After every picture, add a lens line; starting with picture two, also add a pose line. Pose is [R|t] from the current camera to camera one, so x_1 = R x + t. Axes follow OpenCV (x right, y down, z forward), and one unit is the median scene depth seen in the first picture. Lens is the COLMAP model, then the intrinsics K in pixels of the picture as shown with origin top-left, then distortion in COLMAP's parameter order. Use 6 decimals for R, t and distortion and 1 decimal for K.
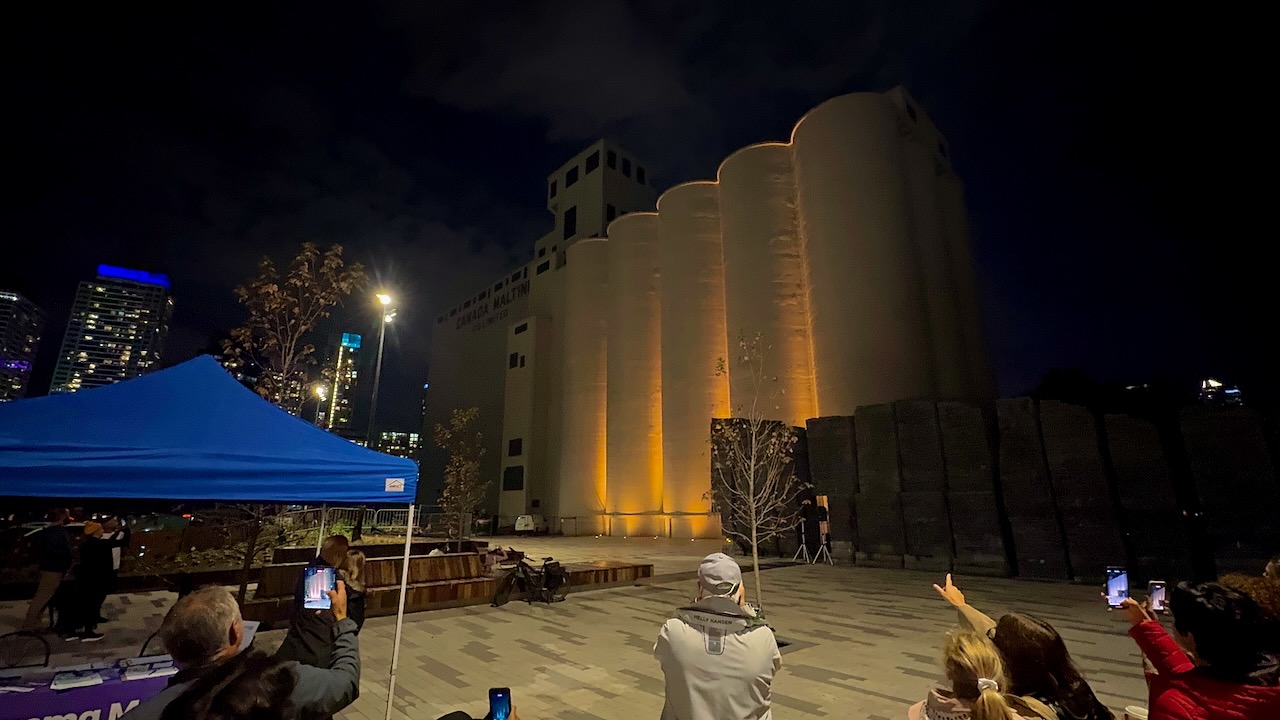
lens RADIAL K [[569.1, 0, 640.0], [0, 569.1, 360.0], [0, 0, 1]] dist [-0.000542, 0.000001]
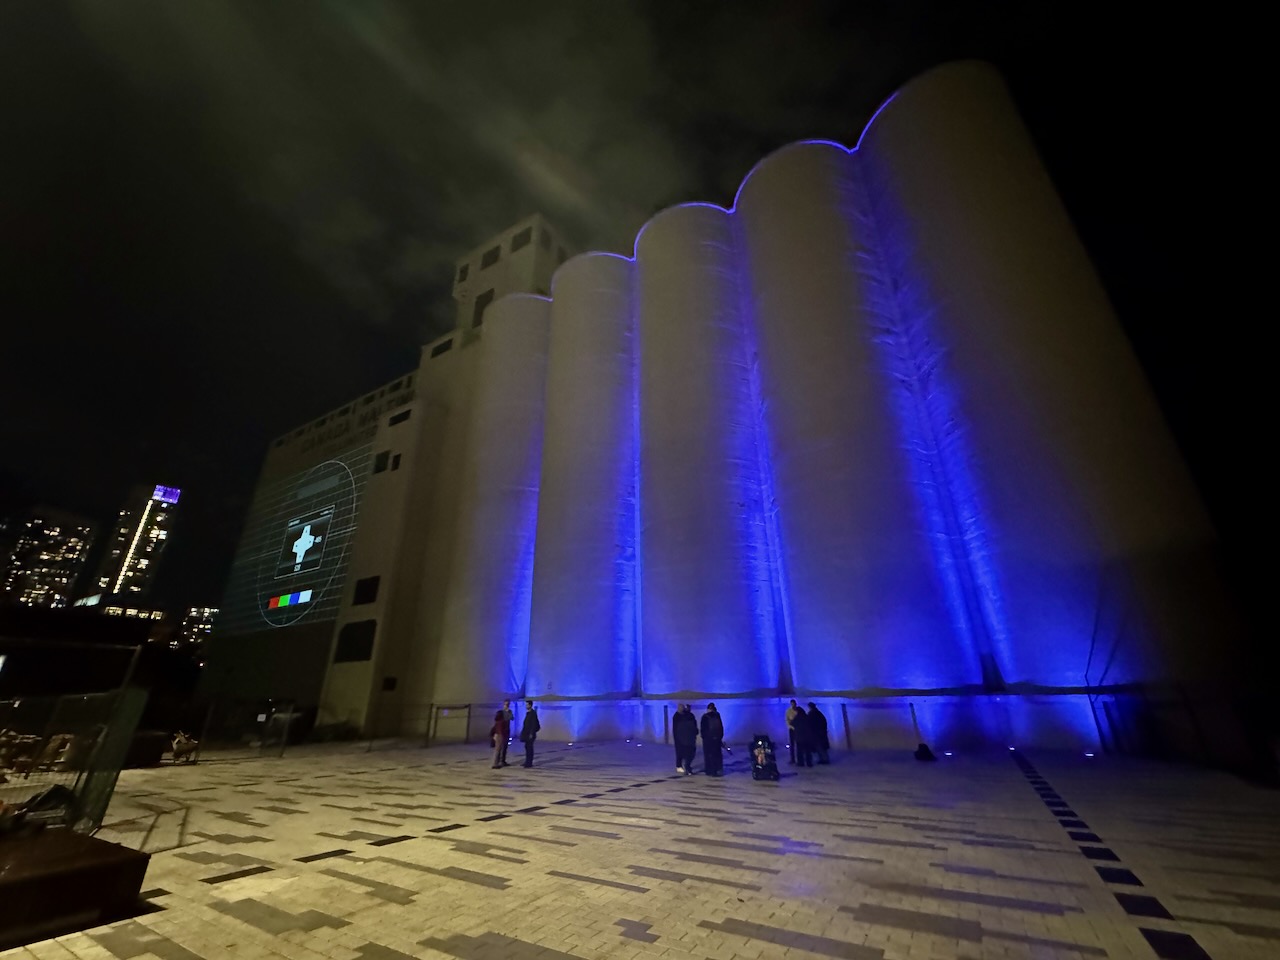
lens RADIAL K [[513.1, 0, 640.0], [0, 513.1, 480.0], [0, 0, 1]] dist [0.000123, -0.000053]
pose [[0.963347, 0.098908, 0.249360, -0.070318], [-0.060963, 0.985944, -0.155555, 0.089083], [-0.261241, 0.134651, 0.955836, 0.314401]]
